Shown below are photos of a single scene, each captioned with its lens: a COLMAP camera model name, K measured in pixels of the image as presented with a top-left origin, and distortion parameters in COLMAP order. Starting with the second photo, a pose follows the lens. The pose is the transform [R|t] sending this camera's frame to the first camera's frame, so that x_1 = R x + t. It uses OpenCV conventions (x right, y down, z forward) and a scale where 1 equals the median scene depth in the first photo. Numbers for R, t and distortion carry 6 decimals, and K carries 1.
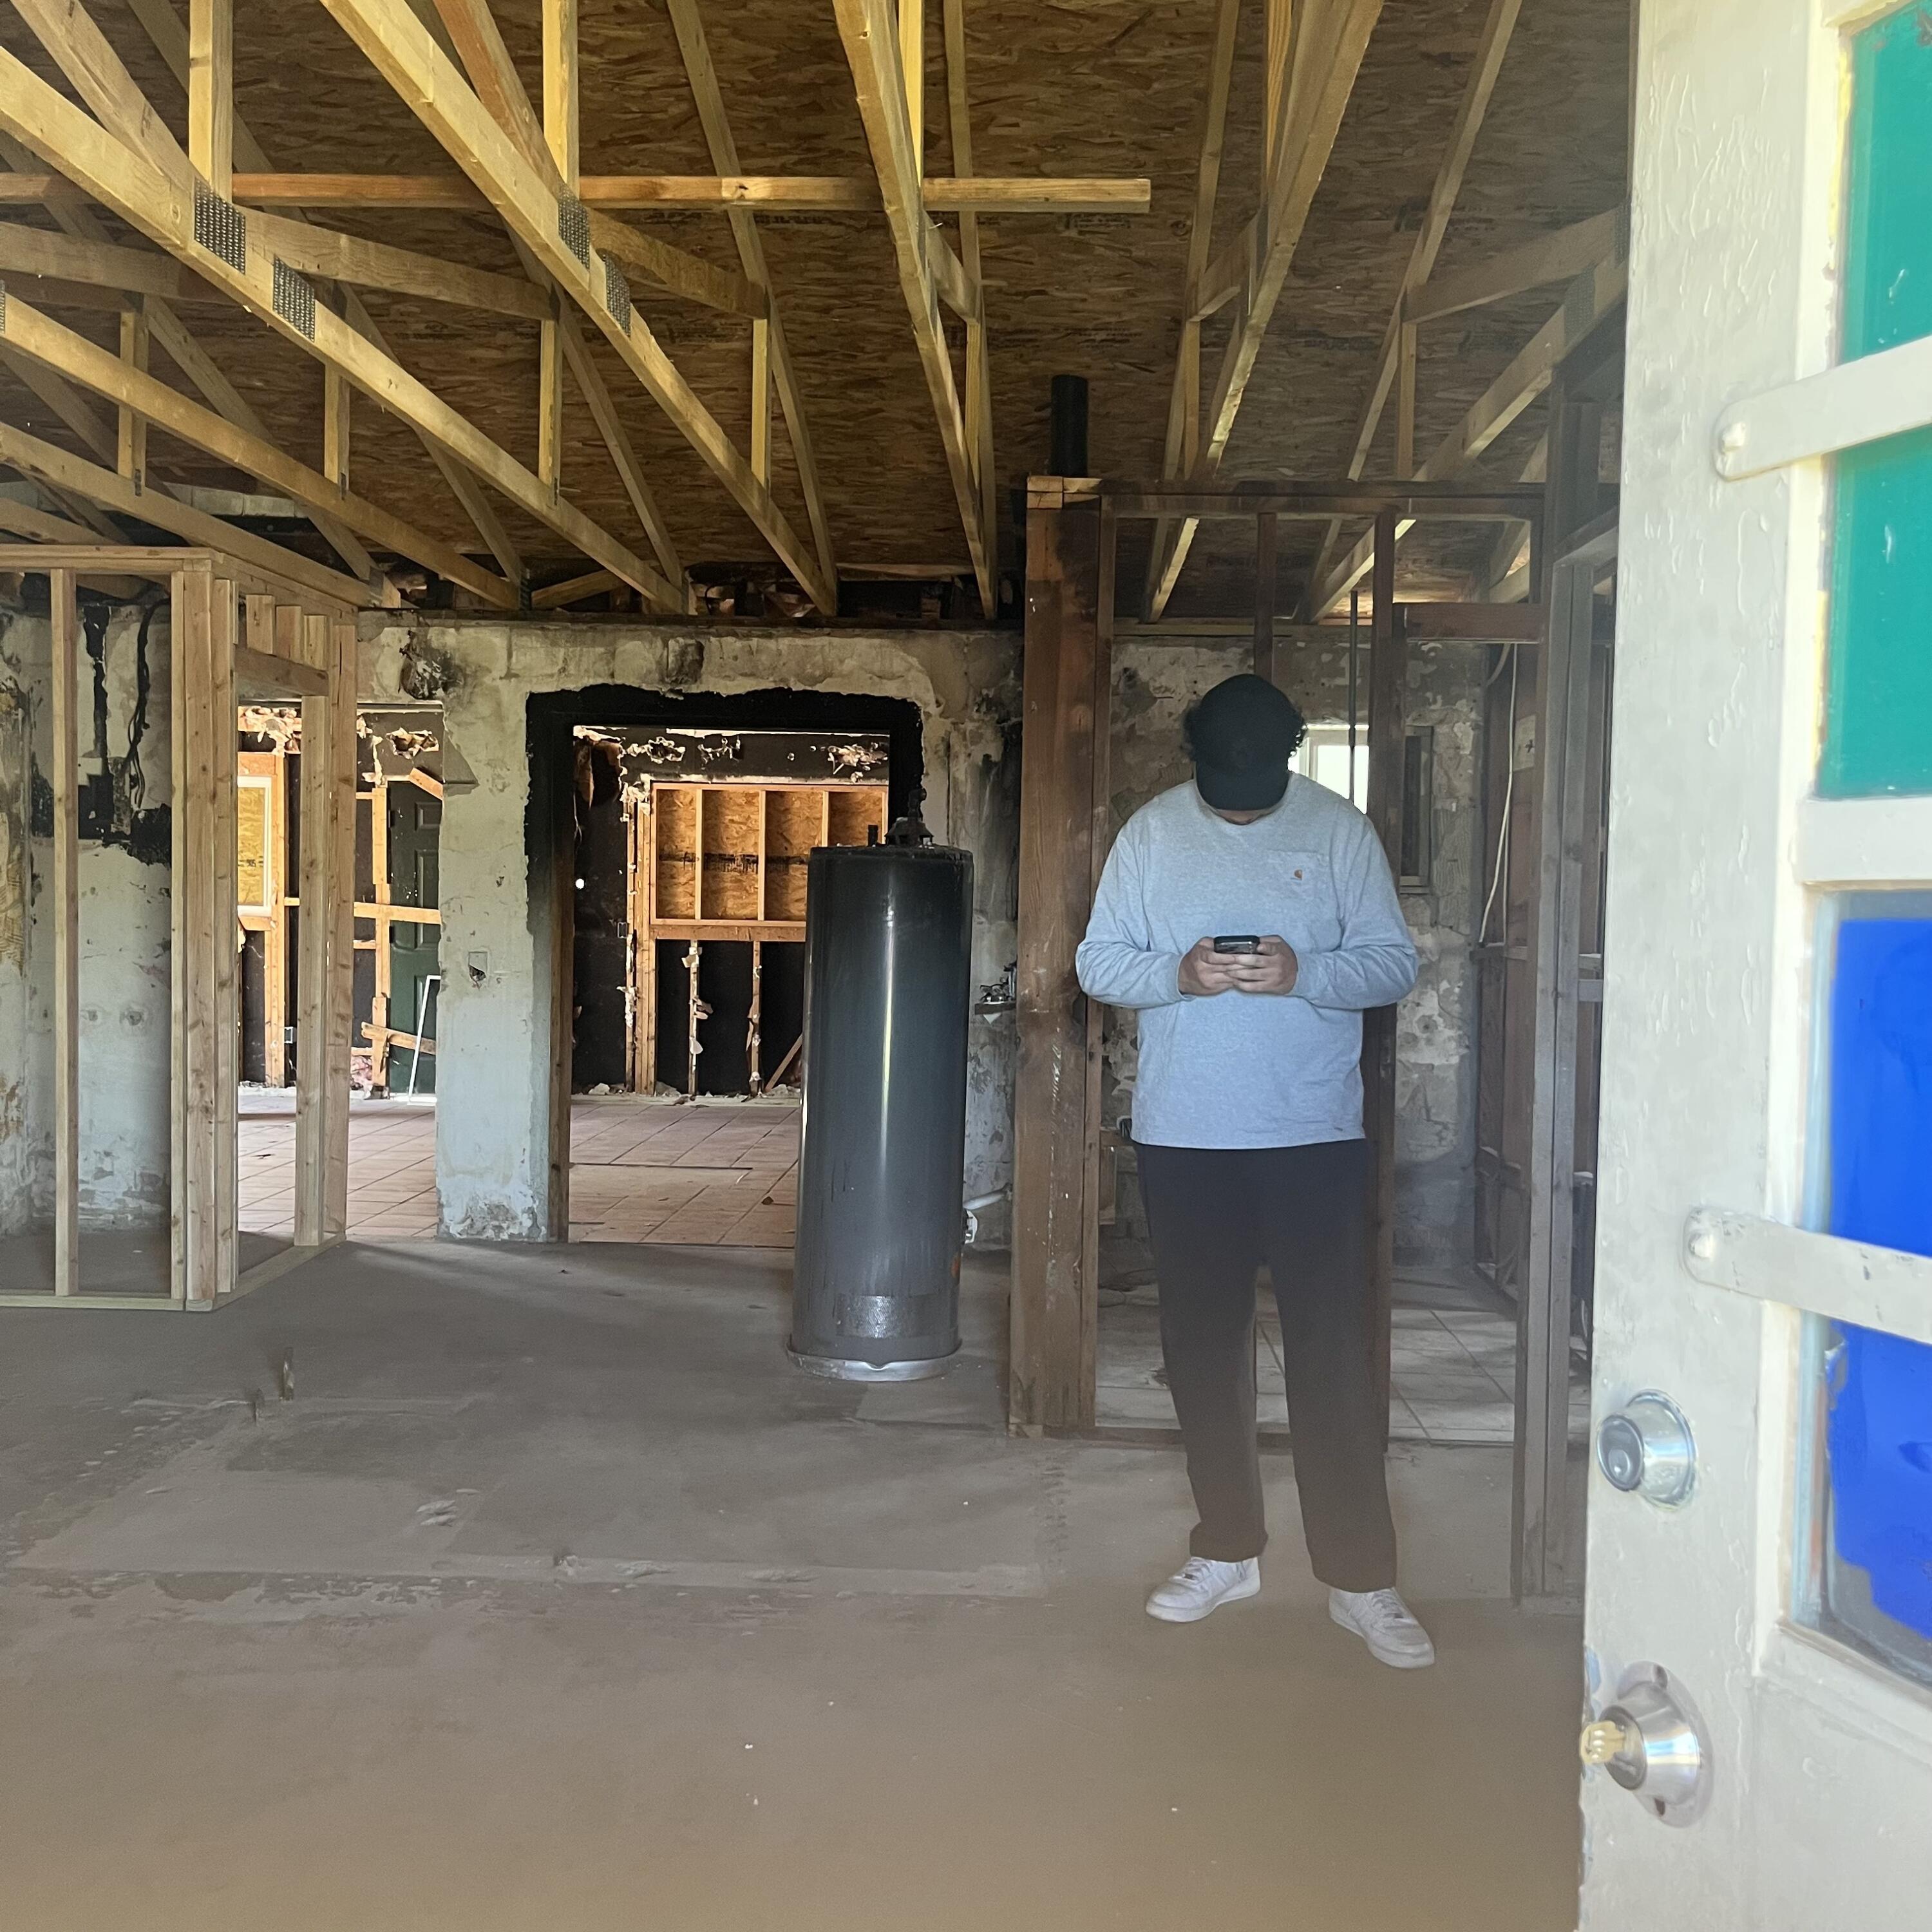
lens RADIAL K [[1952.5, 0, 966.0], [0, 1952.5, 966.0], [0, 0, 1]] dist [0.090484, -0.018815]
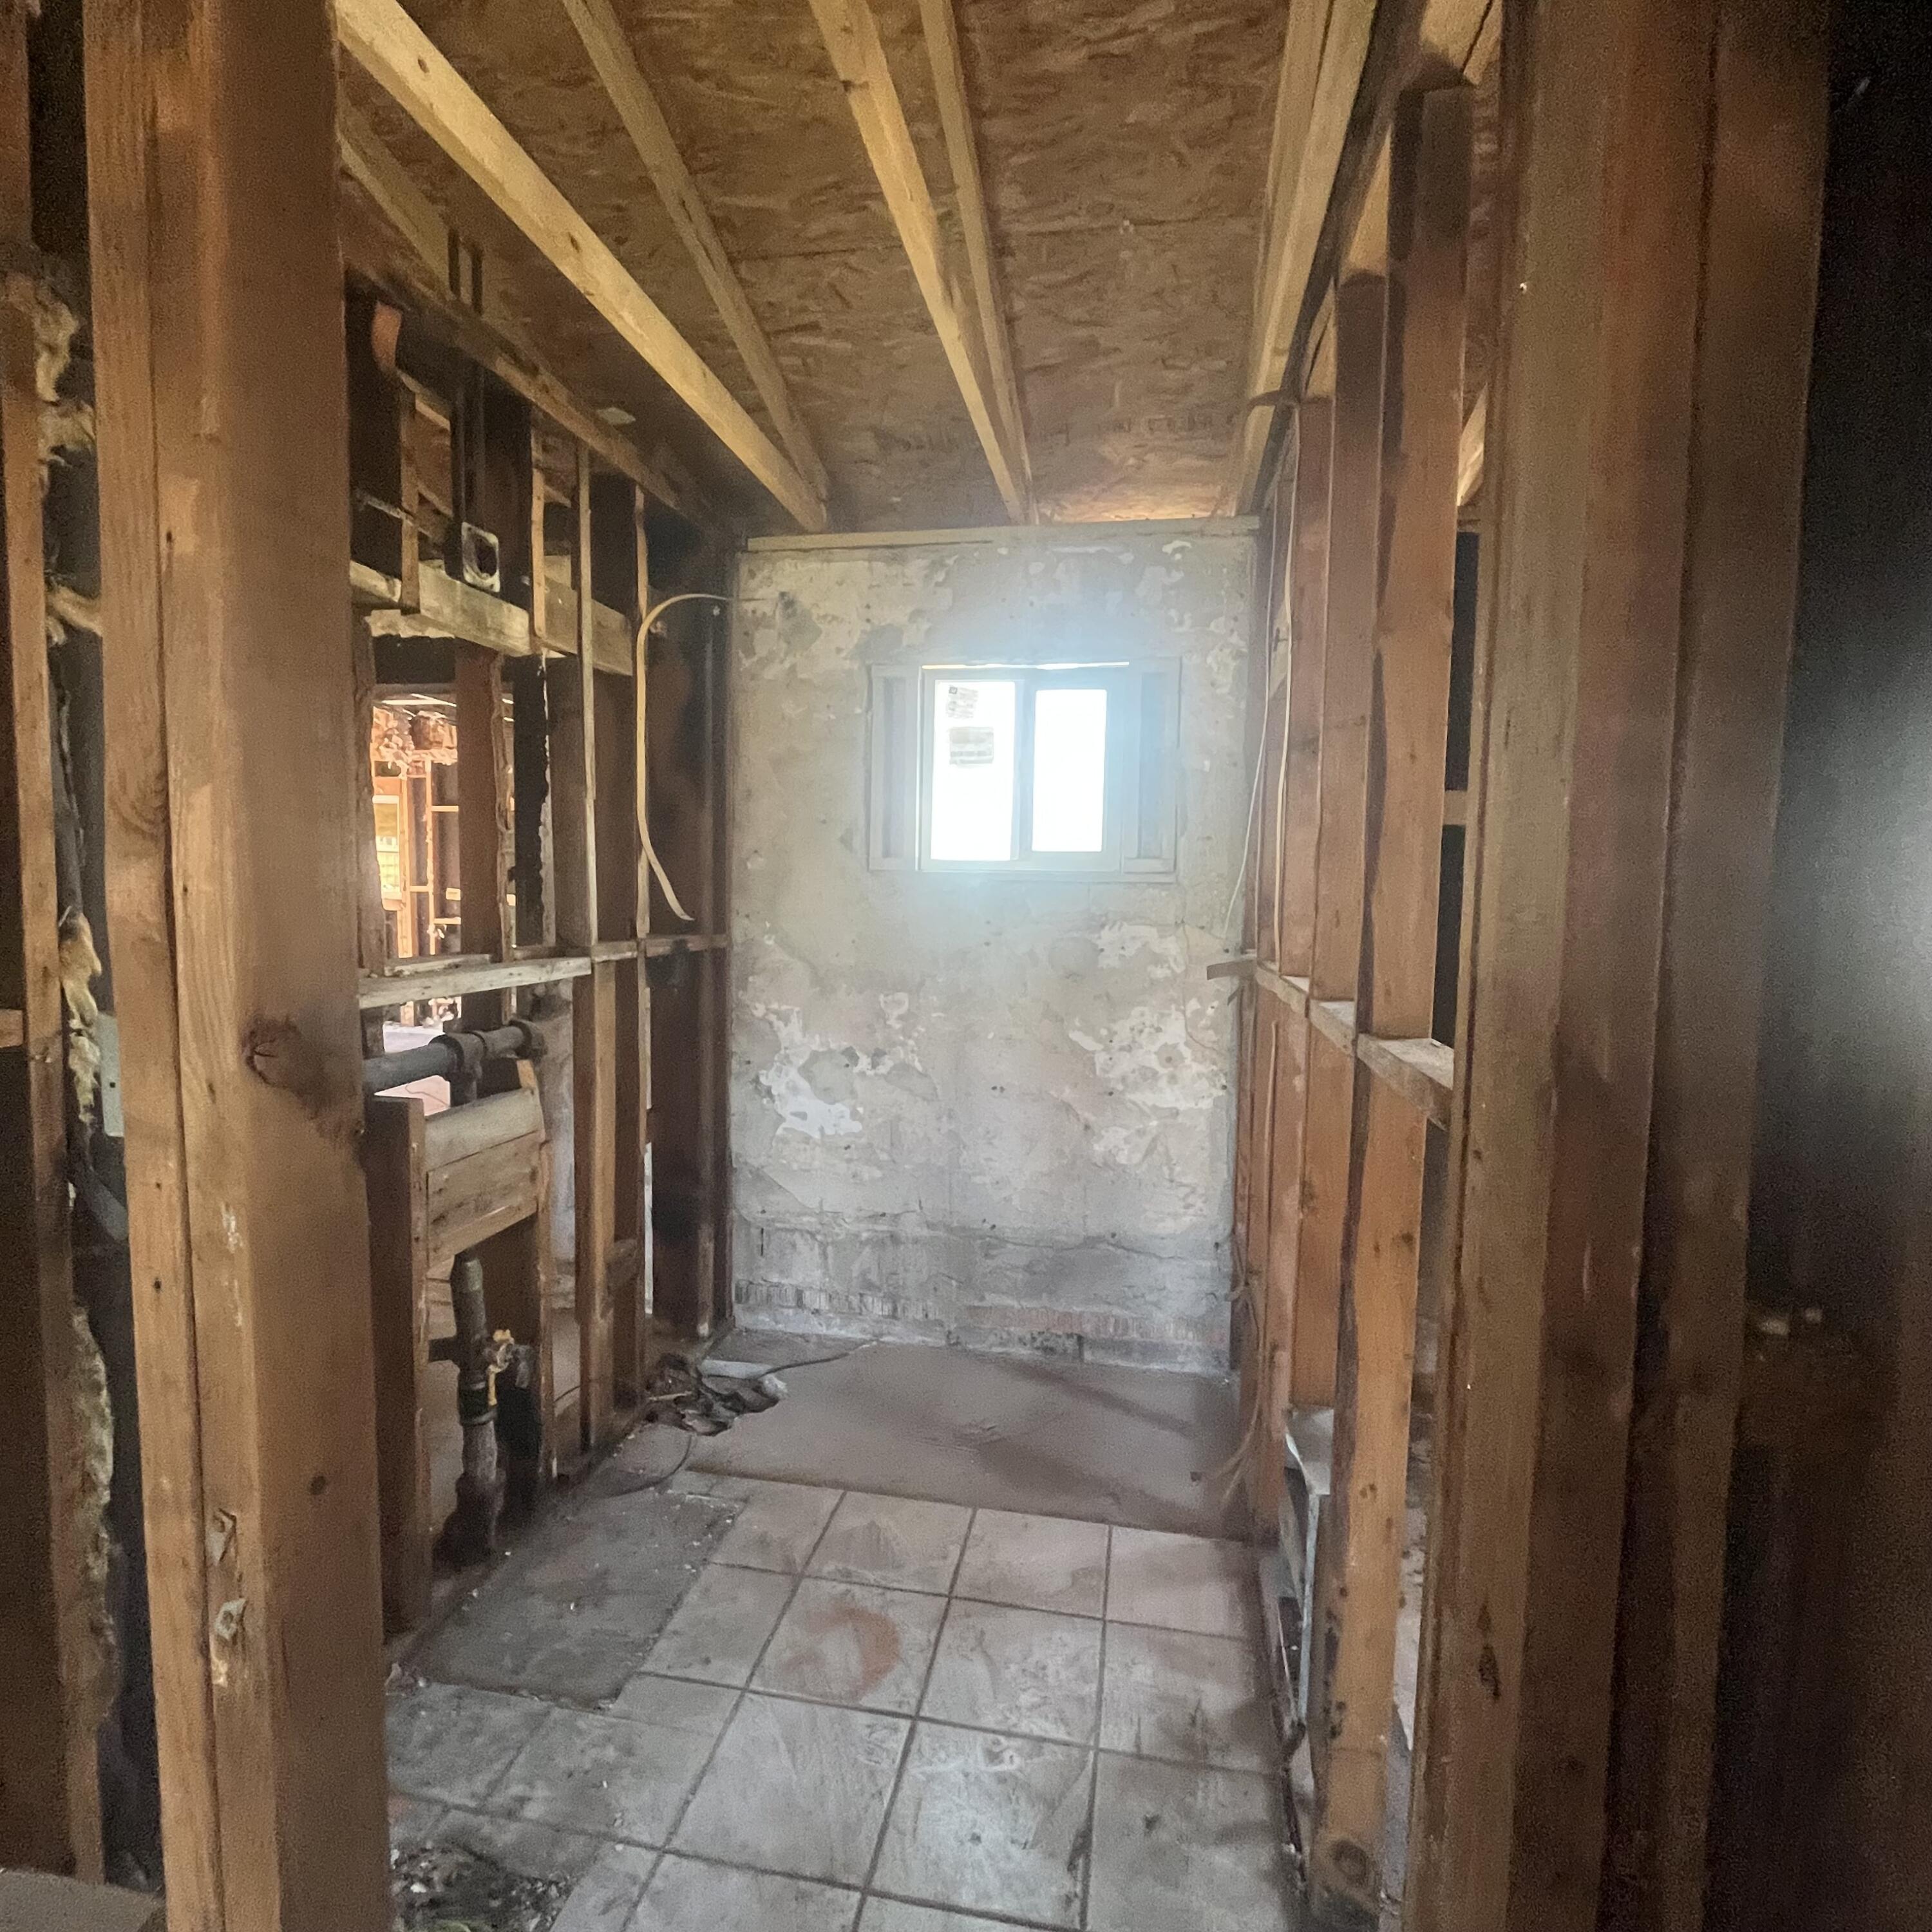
lens RADIAL K [[1036.2, 0, 972.6], [0, 1036.2, 953.9], [0, 0, 1]] dist [-0.003845, 0.000209]
pose [[0.992357, 0.007999, -0.123140, 0.208315], [-0.003956, 0.999446, 0.033045, -0.022443], [0.123336, -0.032306, 0.991839, 0.596349]]
